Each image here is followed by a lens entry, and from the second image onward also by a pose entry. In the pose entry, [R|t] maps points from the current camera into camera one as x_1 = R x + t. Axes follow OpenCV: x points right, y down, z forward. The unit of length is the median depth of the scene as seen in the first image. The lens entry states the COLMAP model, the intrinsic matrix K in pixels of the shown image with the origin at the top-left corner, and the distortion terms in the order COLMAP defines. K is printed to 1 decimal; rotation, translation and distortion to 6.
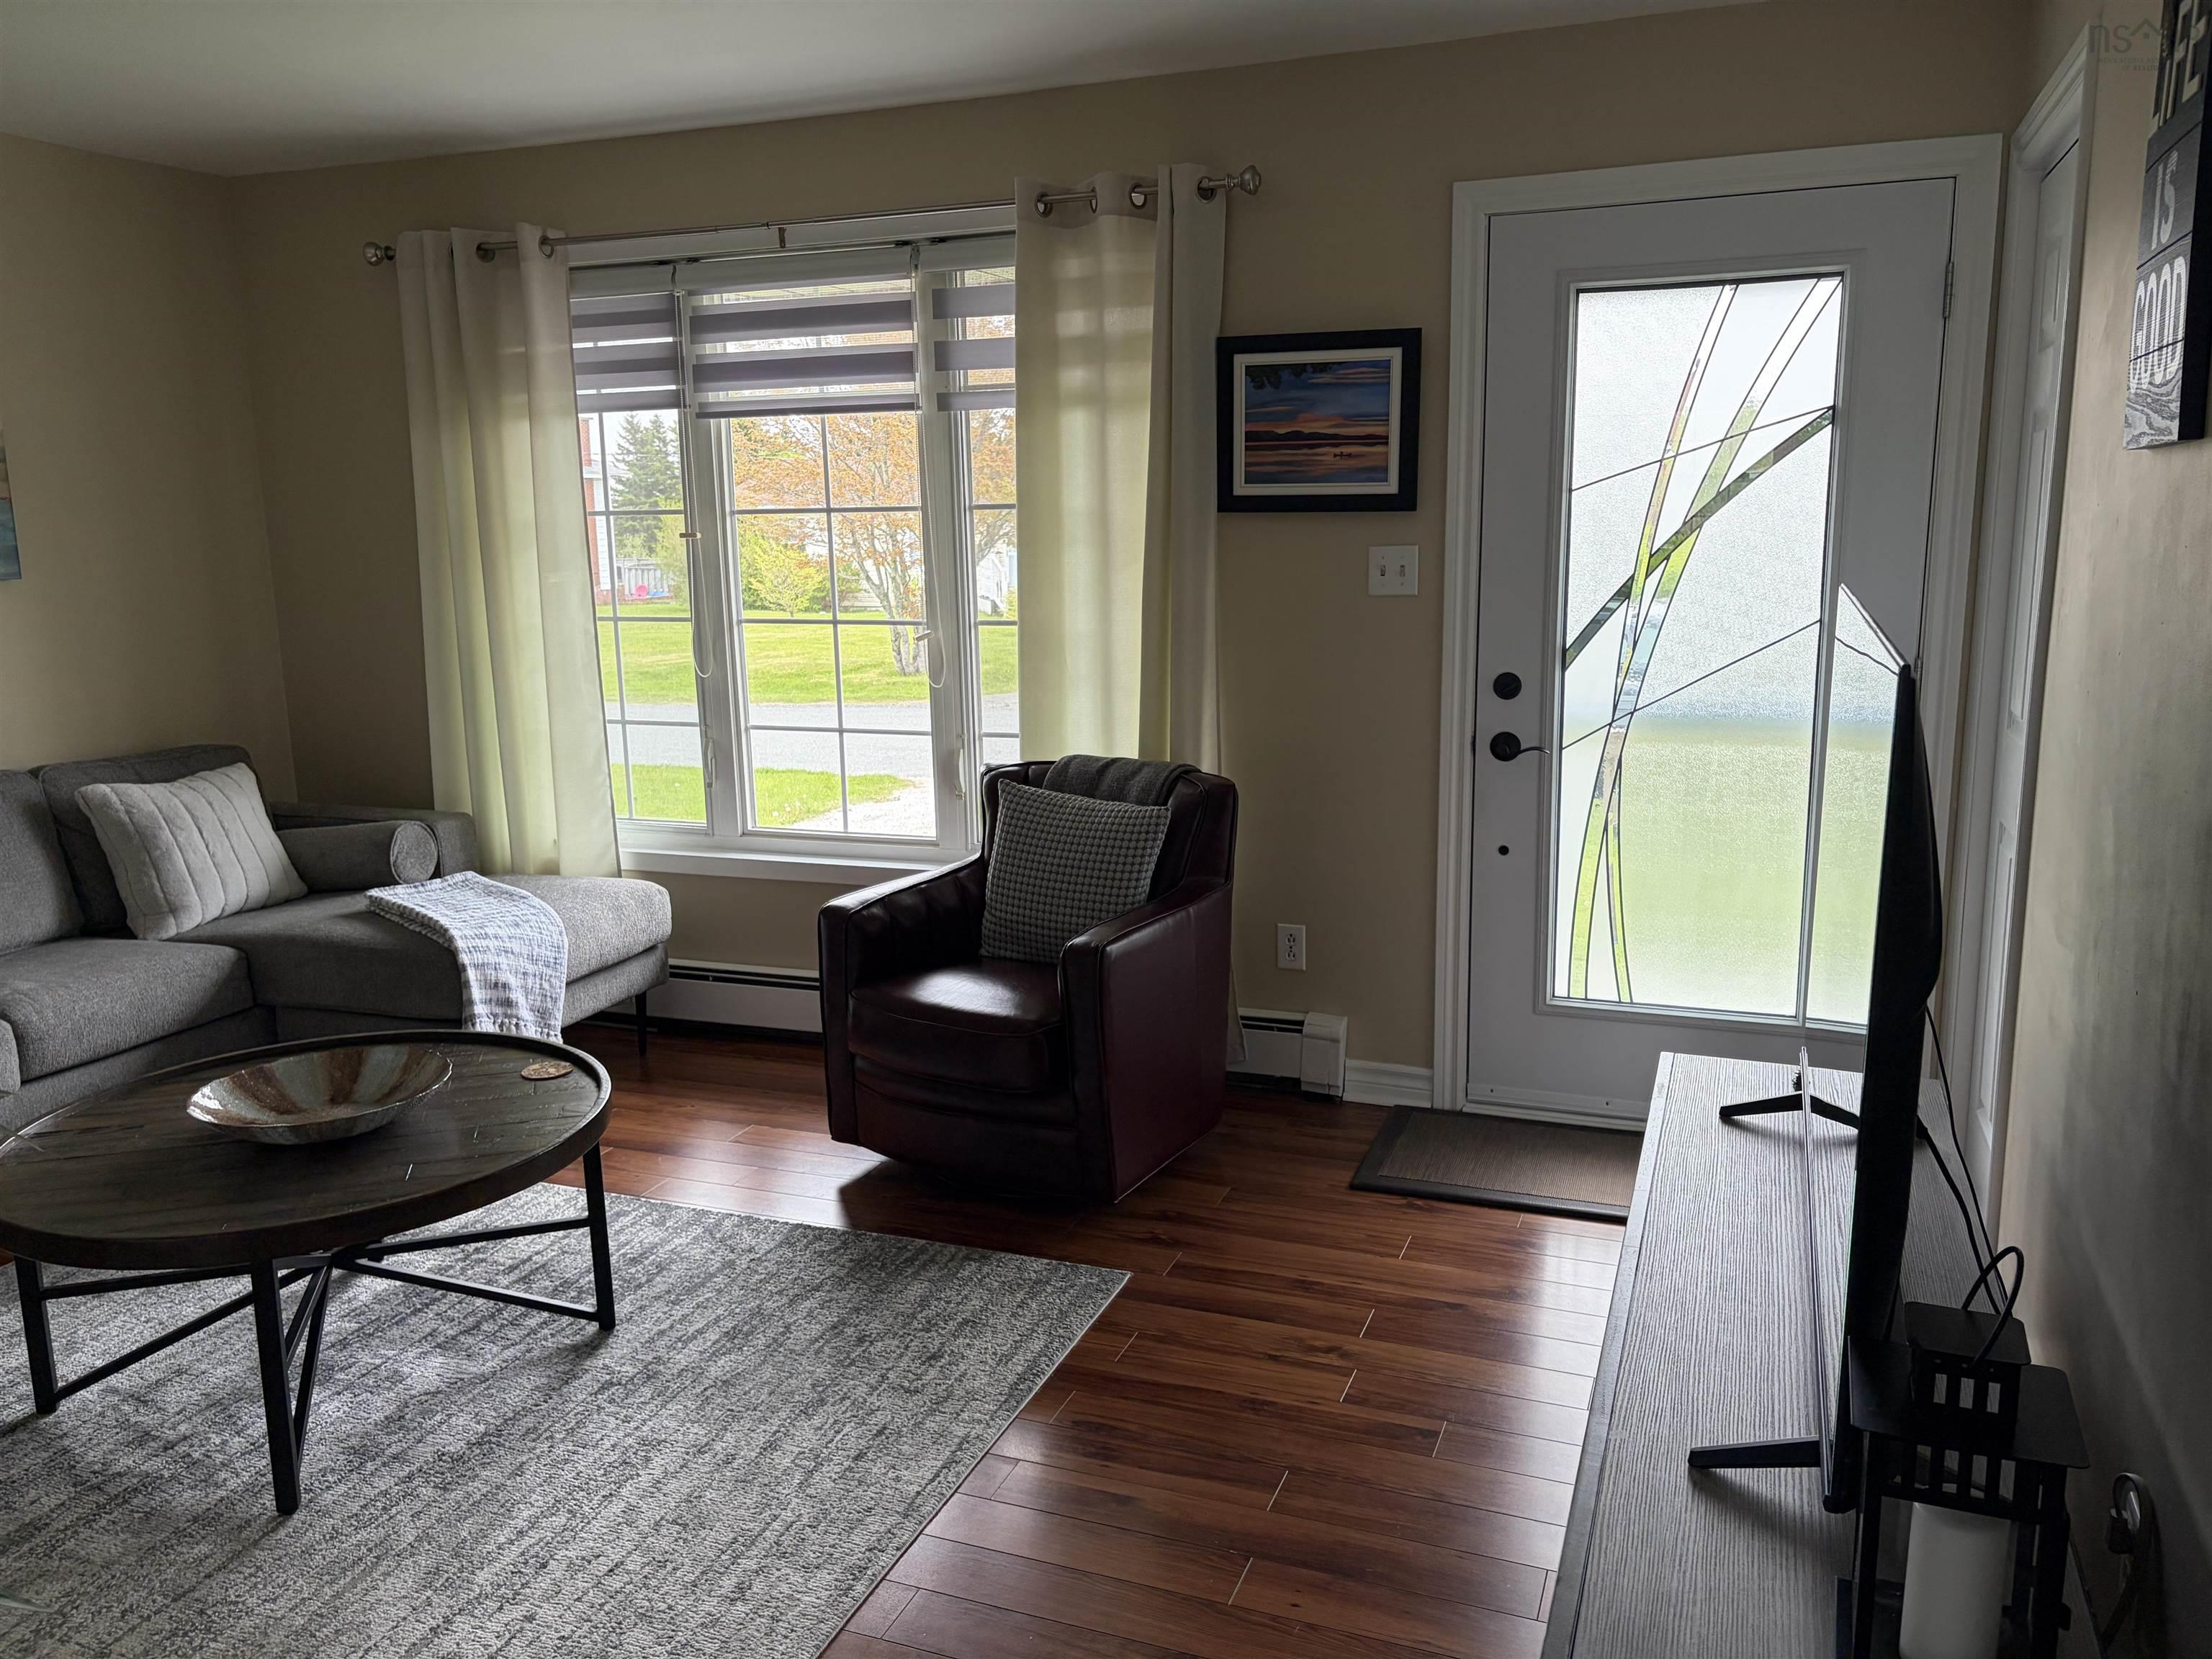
lens RADIAL K [[1669.5, 0, 1106.0], [0, 1669.5, 829.5], [0, 0, 1]] dist [0.049946, -0.043453]
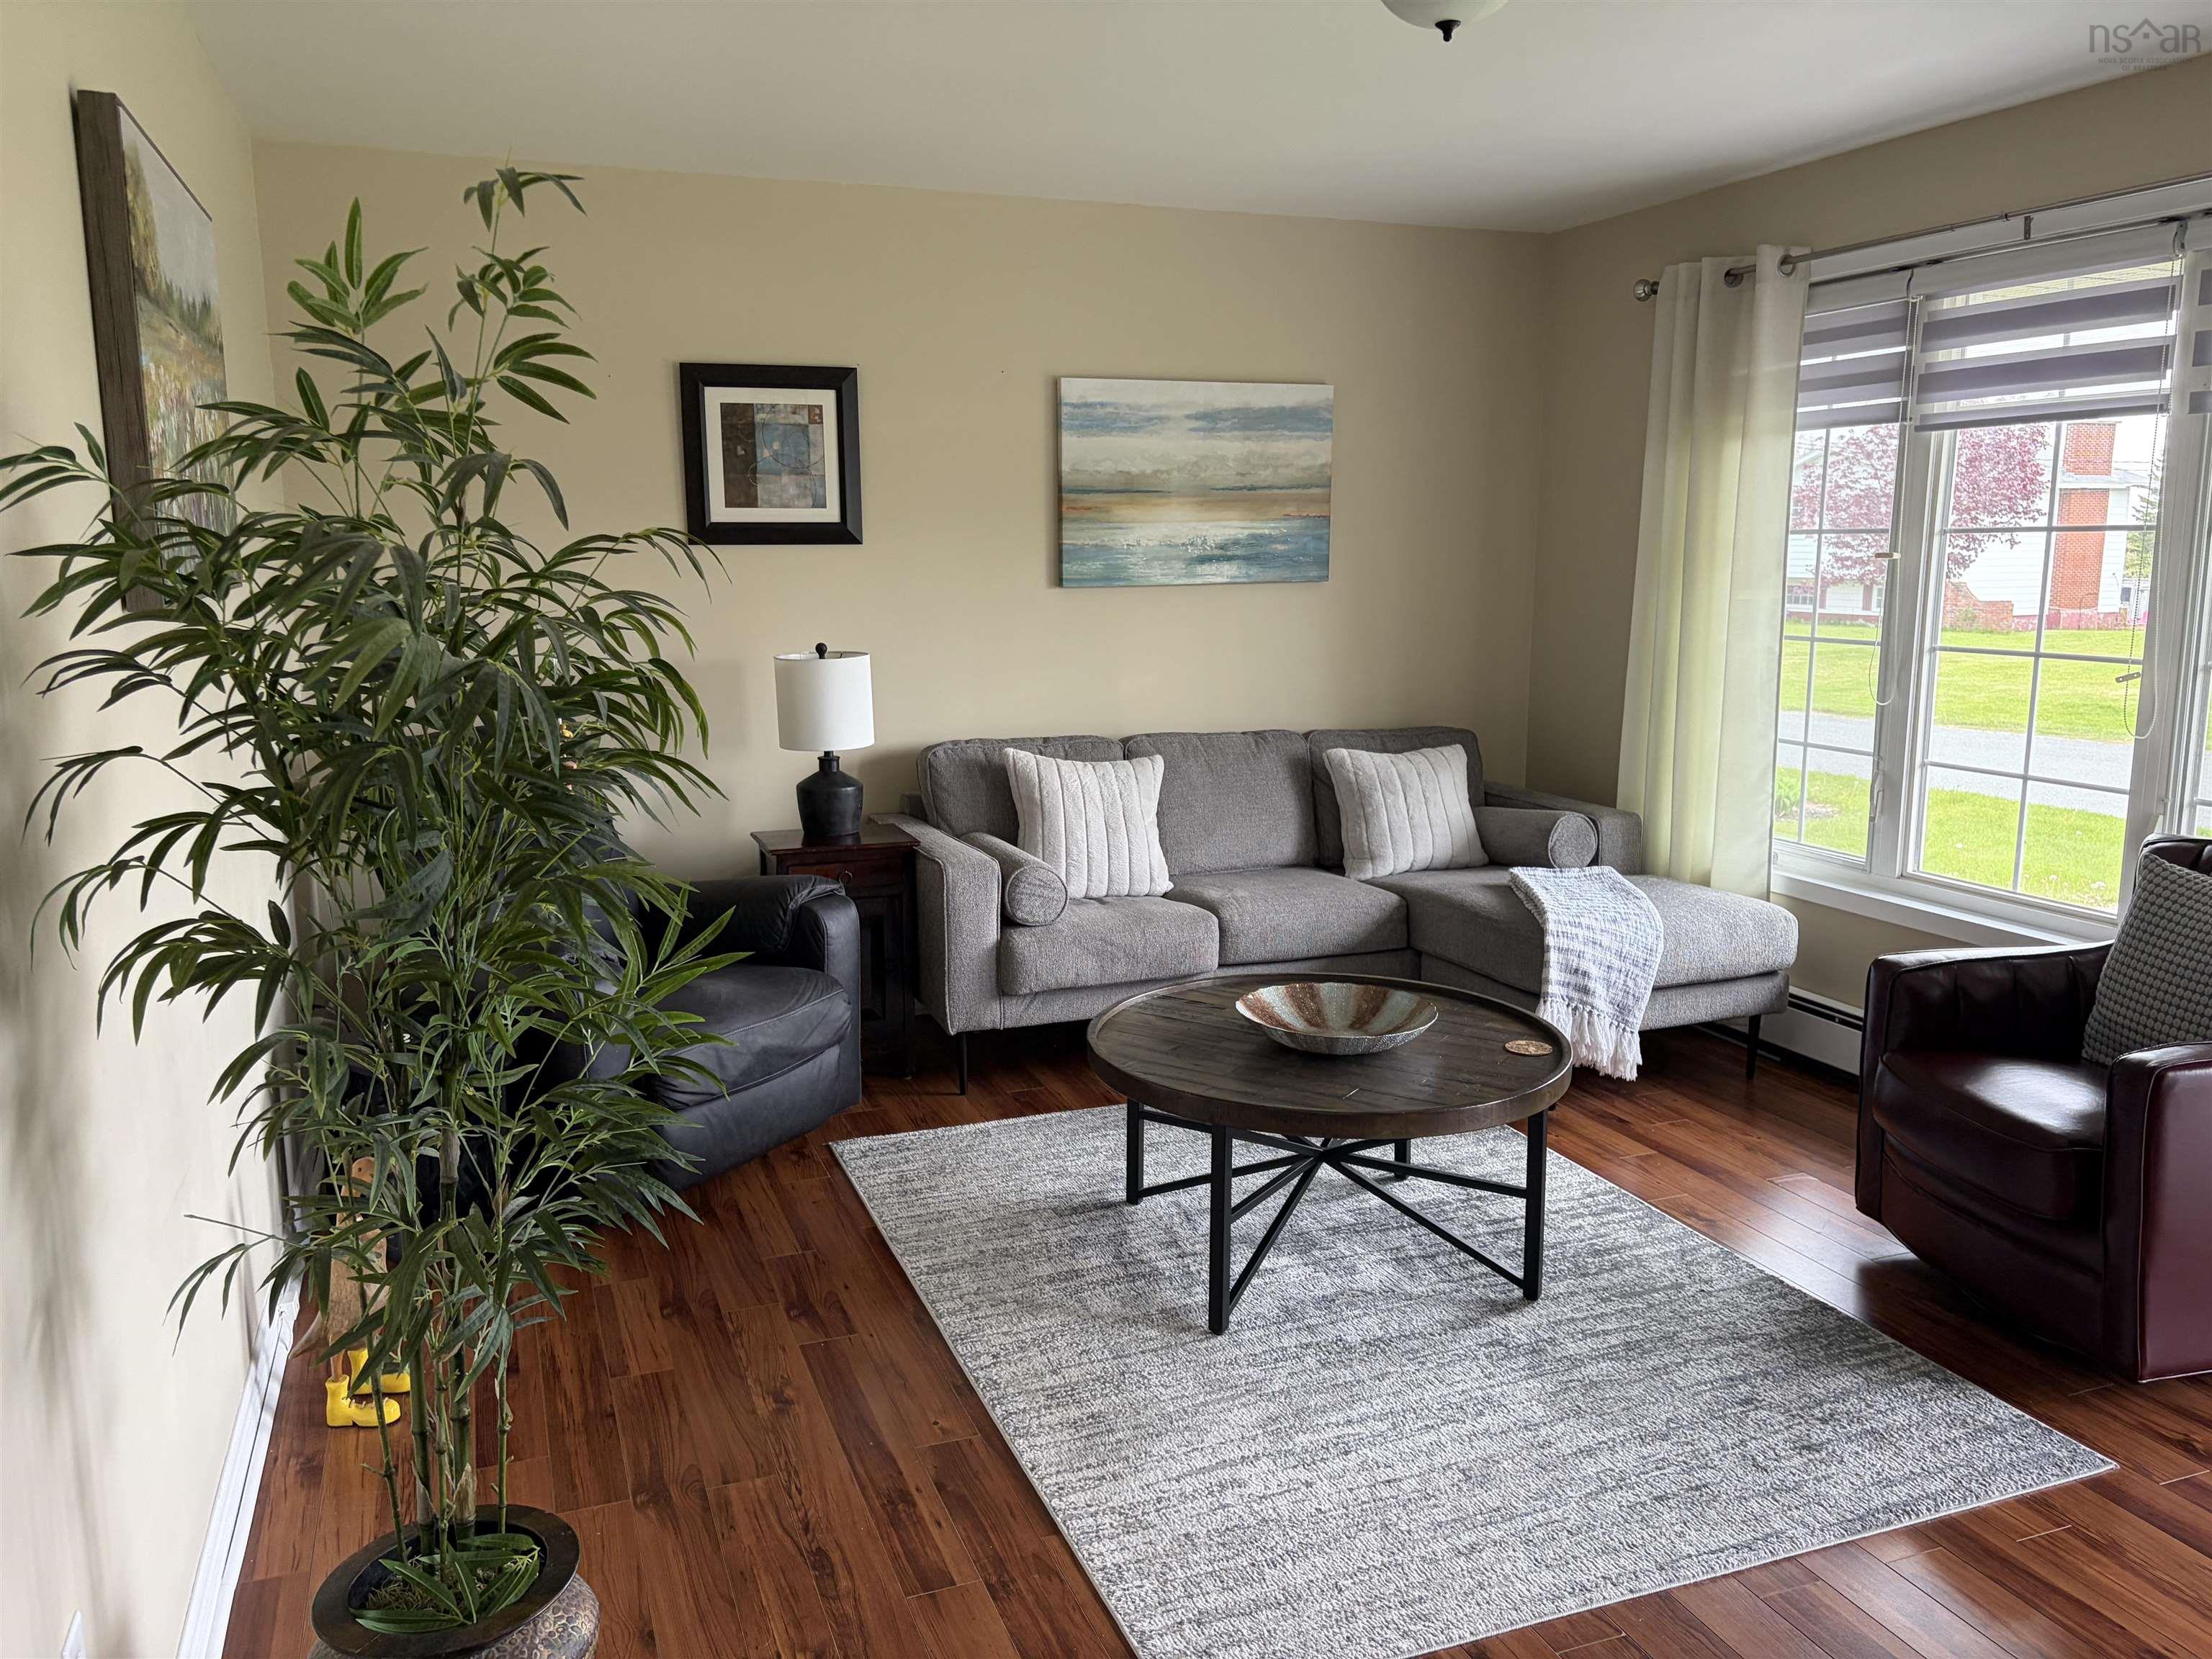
lens RADIAL K [[1661.9, 0, 1106.0], [0, 1661.9, 829.5], [0, 0, 1]] dist [0.072677, -0.071544]
pose [[0.678185, 0.143199, -0.720804, 0.173957], [-0.148529, 0.987299, 0.056395, -0.011192], [0.719725, 0.068814, 0.690841, 0.038745]]
